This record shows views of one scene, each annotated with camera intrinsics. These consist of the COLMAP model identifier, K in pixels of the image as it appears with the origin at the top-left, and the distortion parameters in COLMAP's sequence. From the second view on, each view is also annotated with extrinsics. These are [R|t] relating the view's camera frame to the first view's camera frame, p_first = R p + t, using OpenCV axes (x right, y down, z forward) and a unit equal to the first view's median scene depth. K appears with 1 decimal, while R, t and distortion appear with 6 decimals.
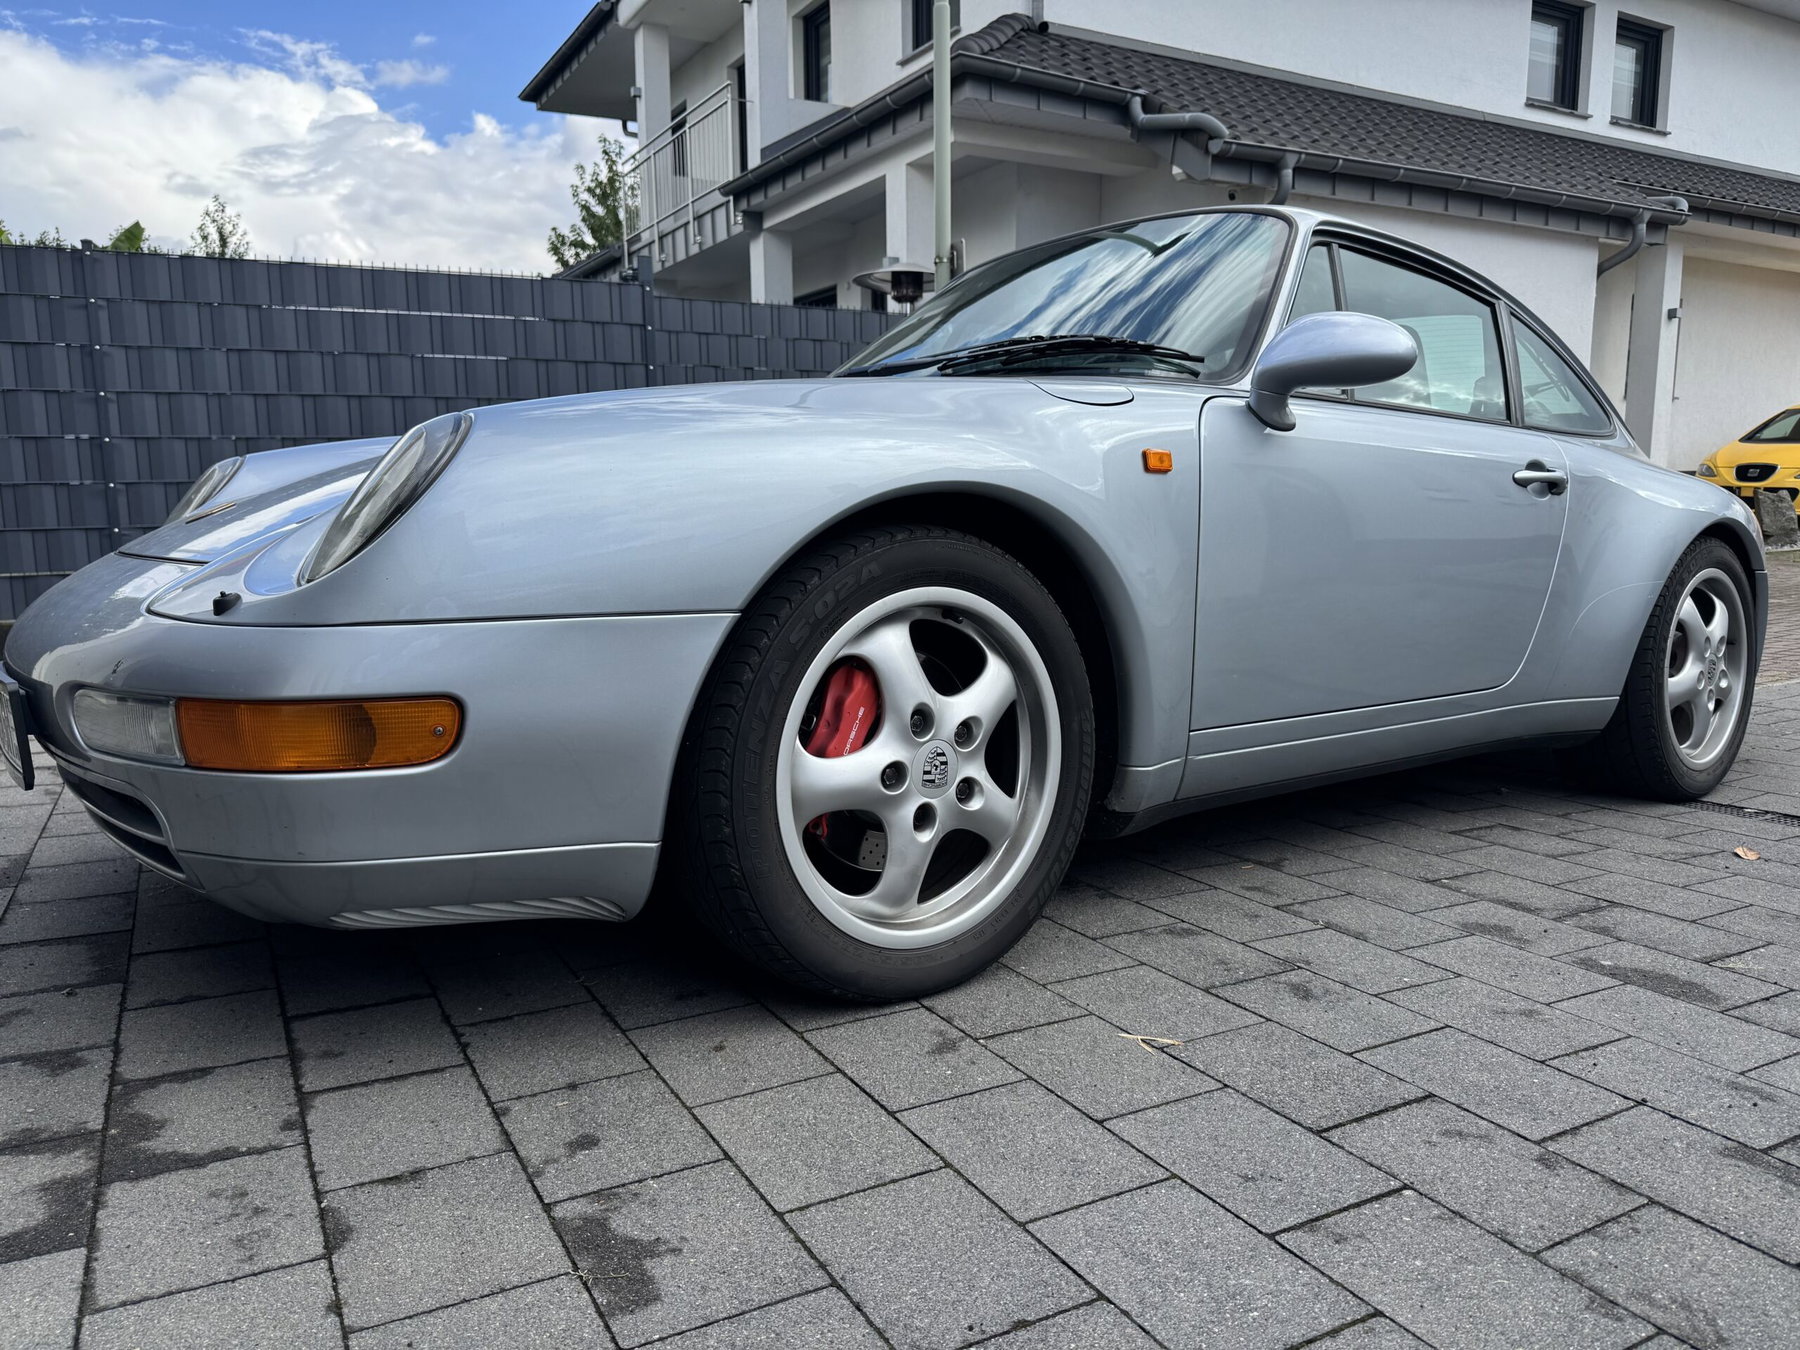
lens RADIAL K [[1273.7, 0, 906.1], [0, 1273.7, 669.6], [0, 0, 1]] dist [0.017492, -0.034361]
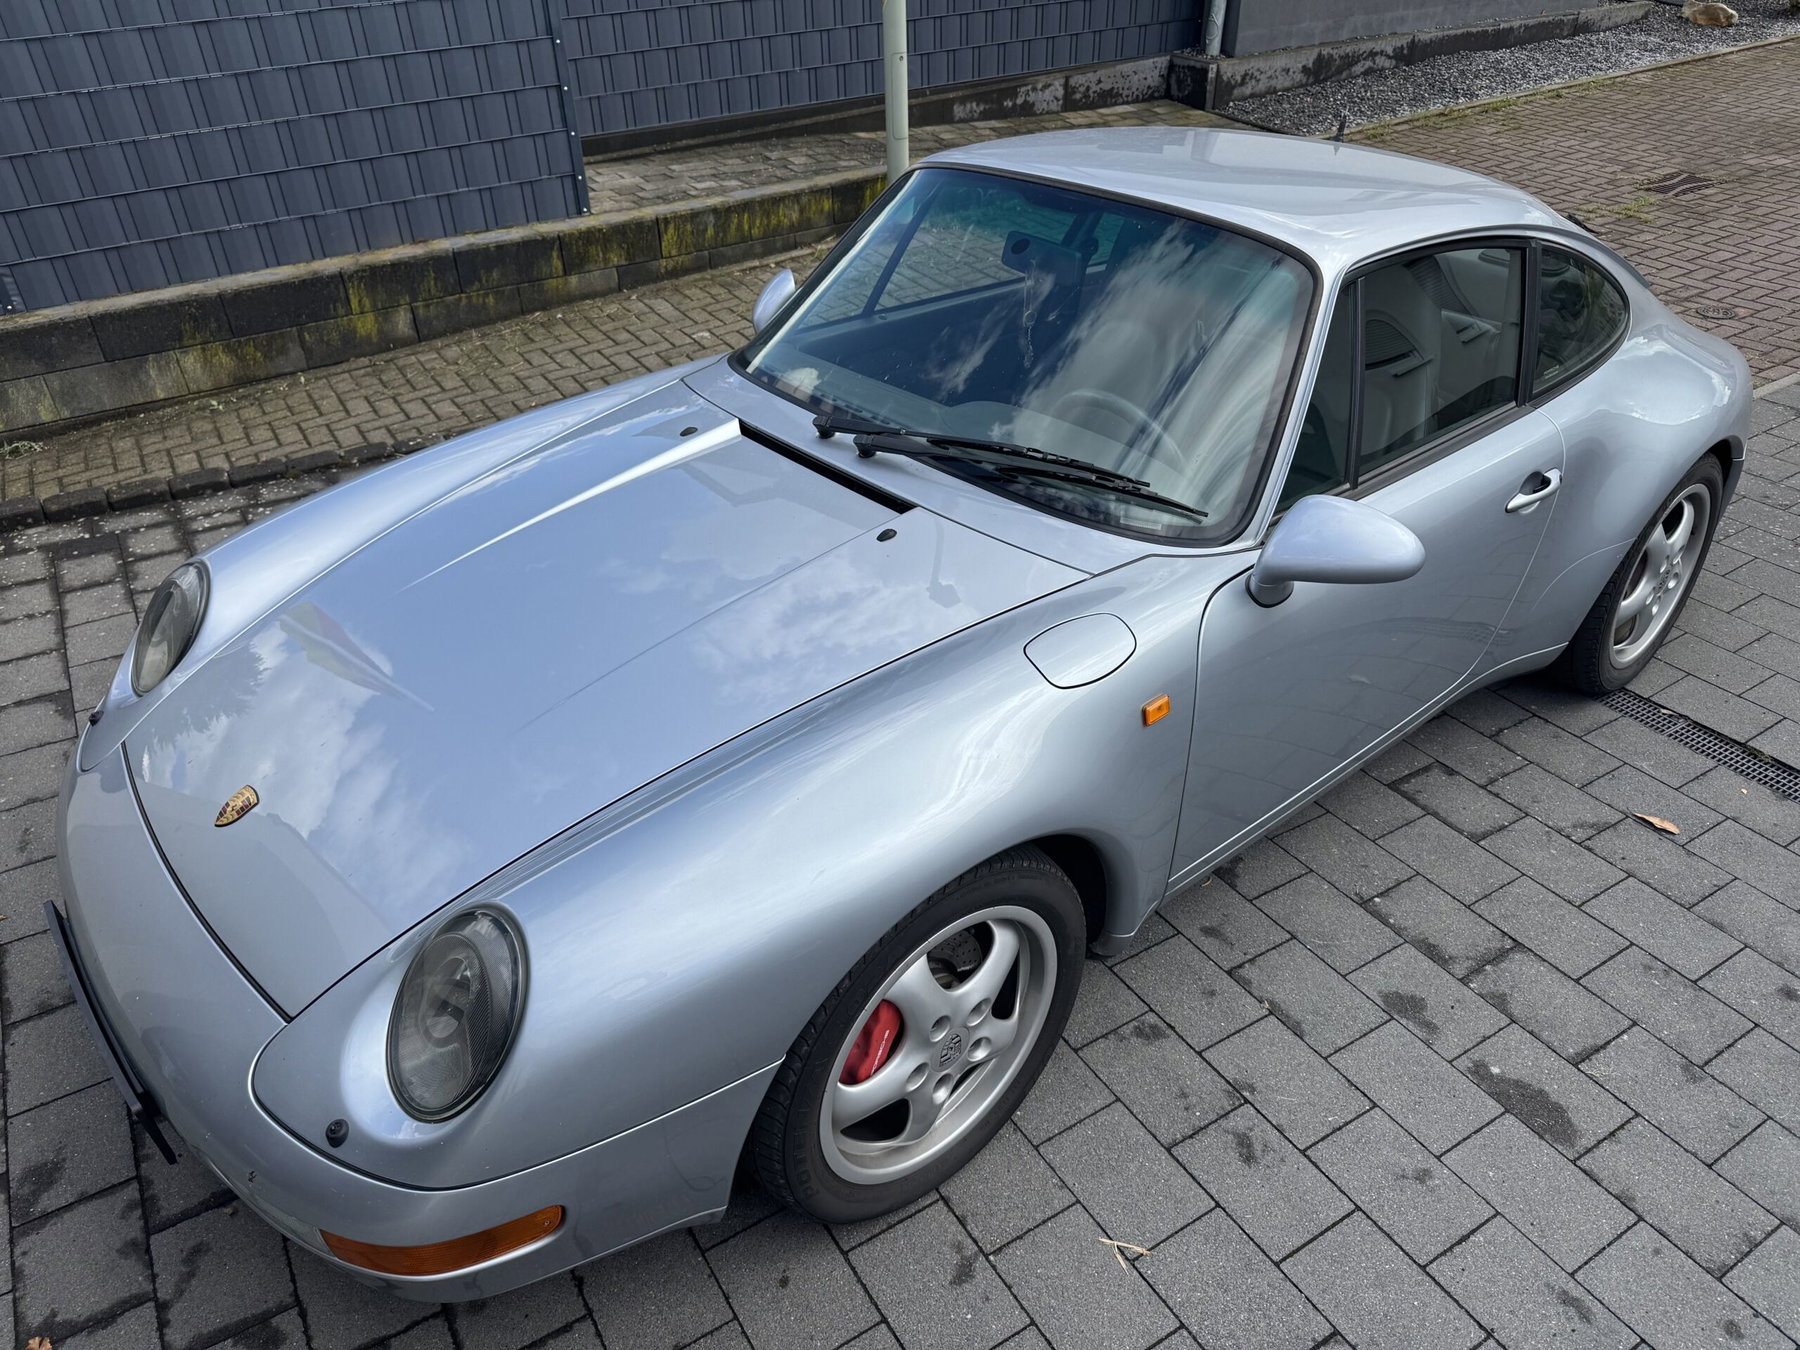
lens RADIAL K [[1273.7, 0, 907.7], [0, 1273.7, 672.1], [0, 0, 1]] dist [0.017492, -0.034361]
pose [[0.998645, -0.038168, 0.035377, -0.036313], [0.018718, 0.897716, 0.440176, -0.621144], [-0.048559, -0.438918, 0.897214, 0.097679]]
